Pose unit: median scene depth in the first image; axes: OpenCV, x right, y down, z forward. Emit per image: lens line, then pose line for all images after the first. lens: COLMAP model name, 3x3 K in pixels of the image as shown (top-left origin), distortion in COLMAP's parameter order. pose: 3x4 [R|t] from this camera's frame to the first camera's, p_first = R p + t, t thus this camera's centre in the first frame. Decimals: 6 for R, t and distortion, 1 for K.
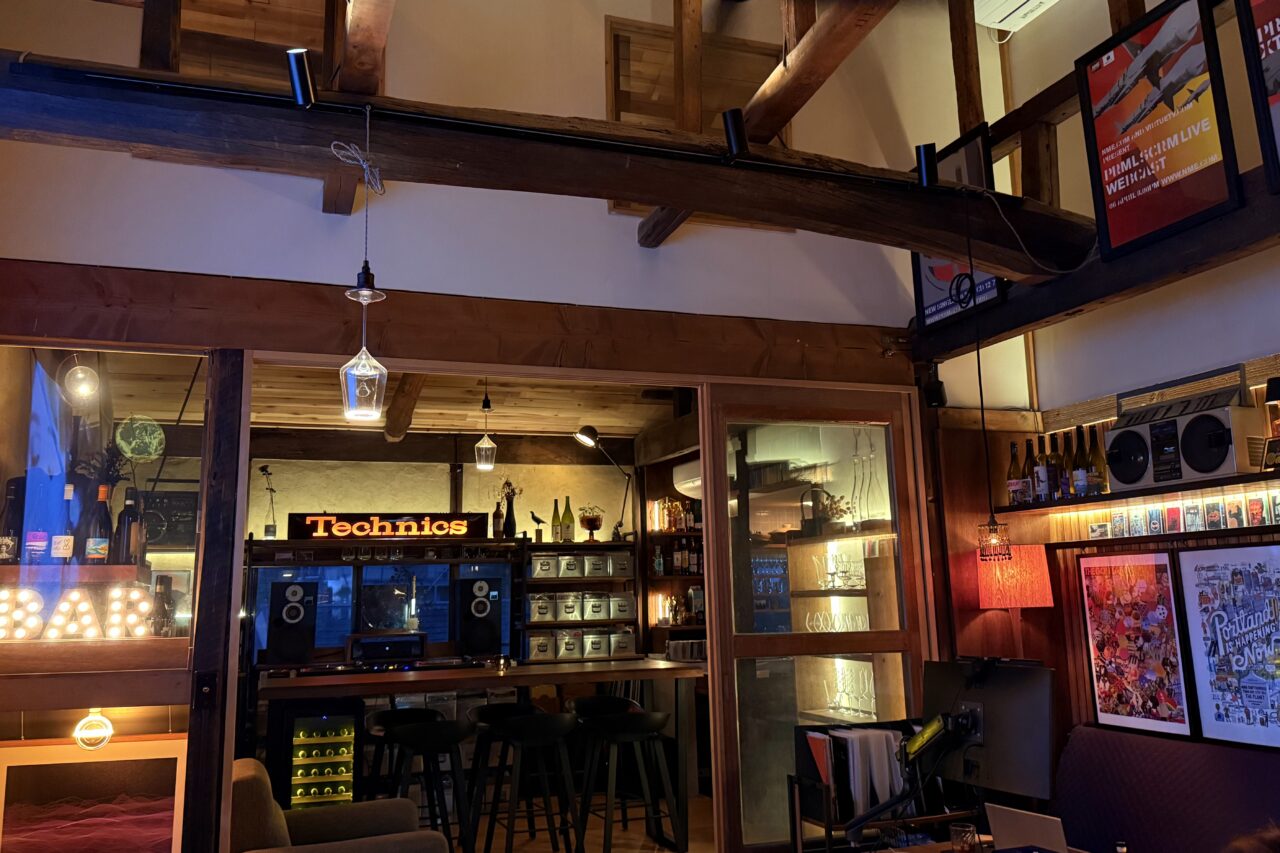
lens RADIAL K [[1075.7, 0, 665.8], [0, 1075.7, 398.3], [0, 0, 1]] dist [0.075441, -0.059904]
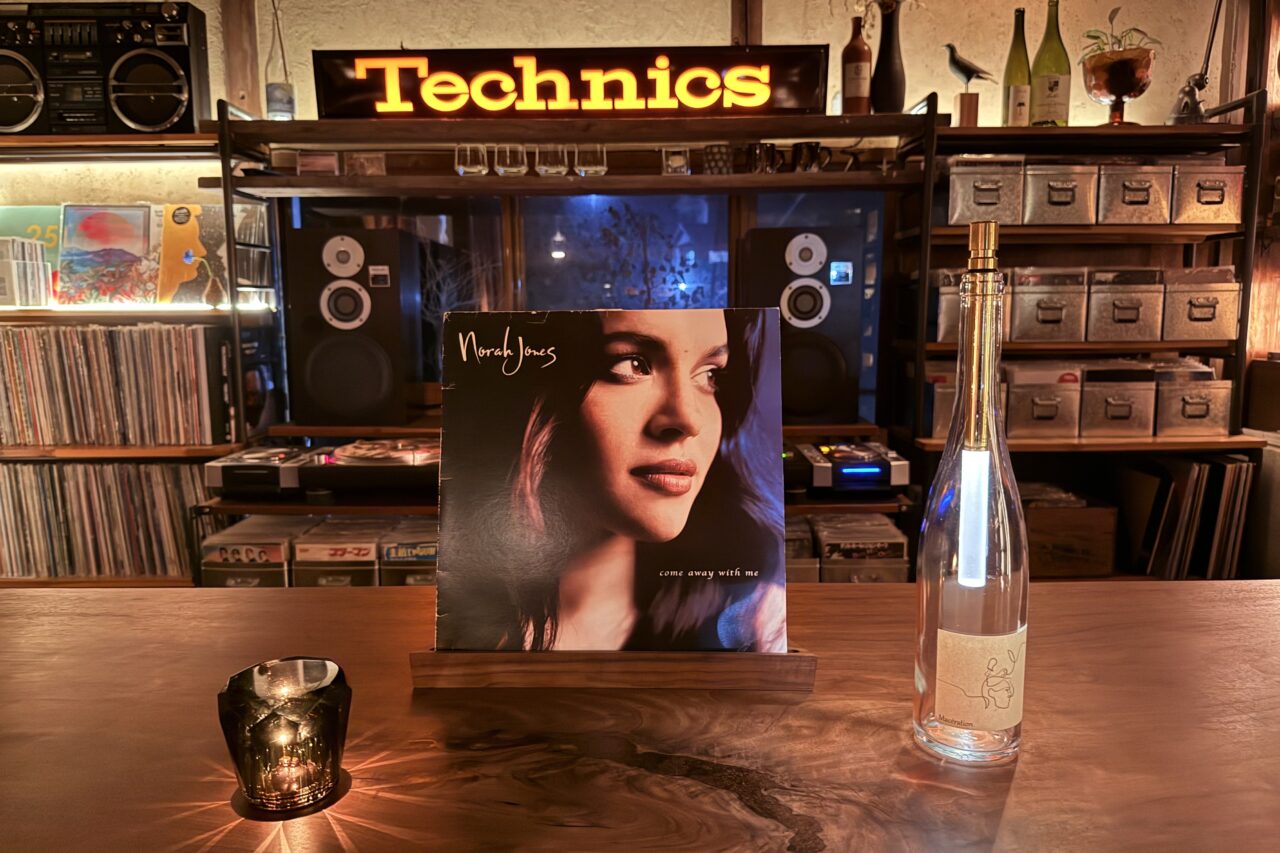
lens RADIAL K [[915.6, 0, 637.4], [0, 915.6, 425.5], [0, 0, 1]] dist [0.016952, -0.029479]
pose [[0.933715, 0.067306, -0.351634, -0.109507], [0.050563, 0.947534, 0.315631, 0.128671], [0.354429, -0.312489, 0.881323, 0.676694]]
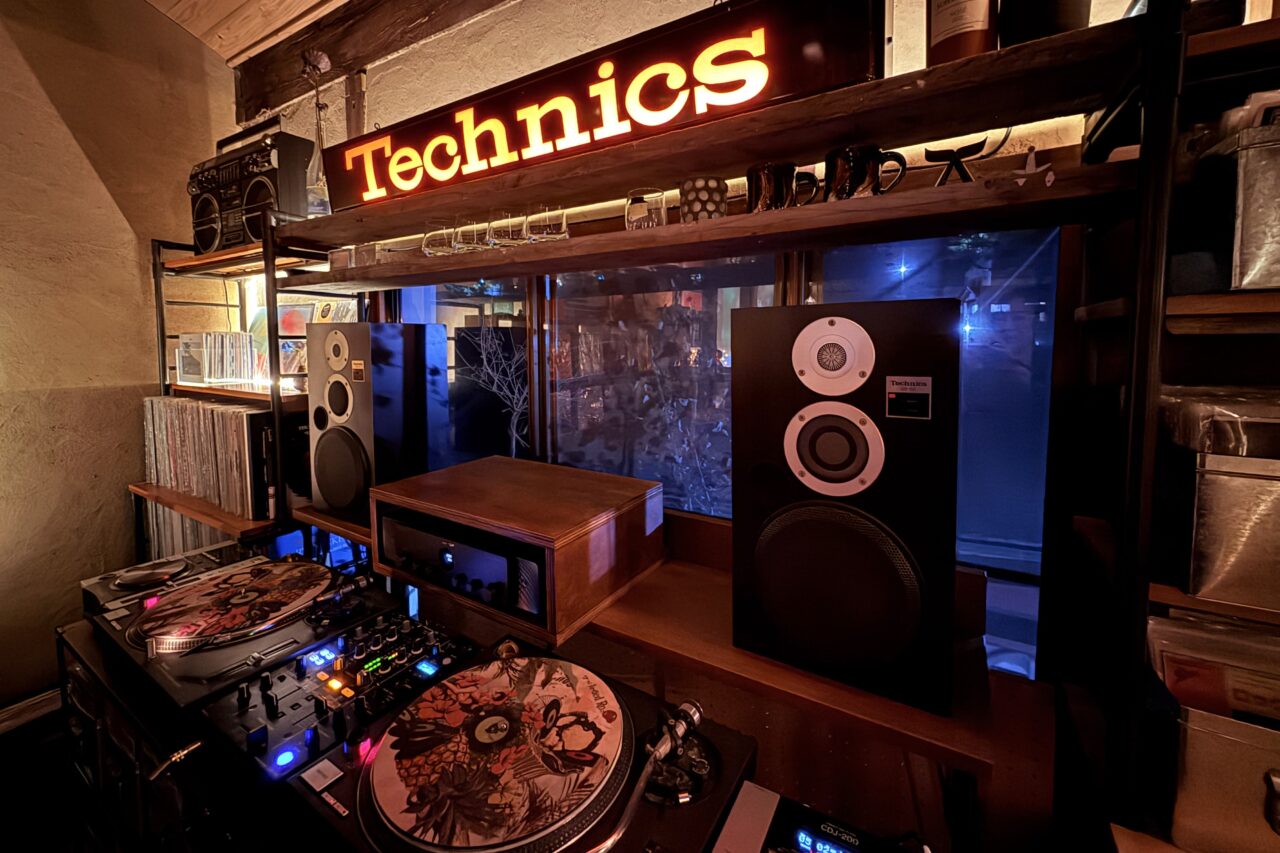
lens RADIAL K [[531.3, 0, 623.1], [0, 531.3, 363.1], [0, 0, 1]] dist [0.004692, -0.000919]
pose [[0.600210, 0.056482, -0.797846, -0.117003], [0.141577, 0.974250, 0.175477, 0.154720], [0.787213, -0.218280, 0.576758, 0.910910]]
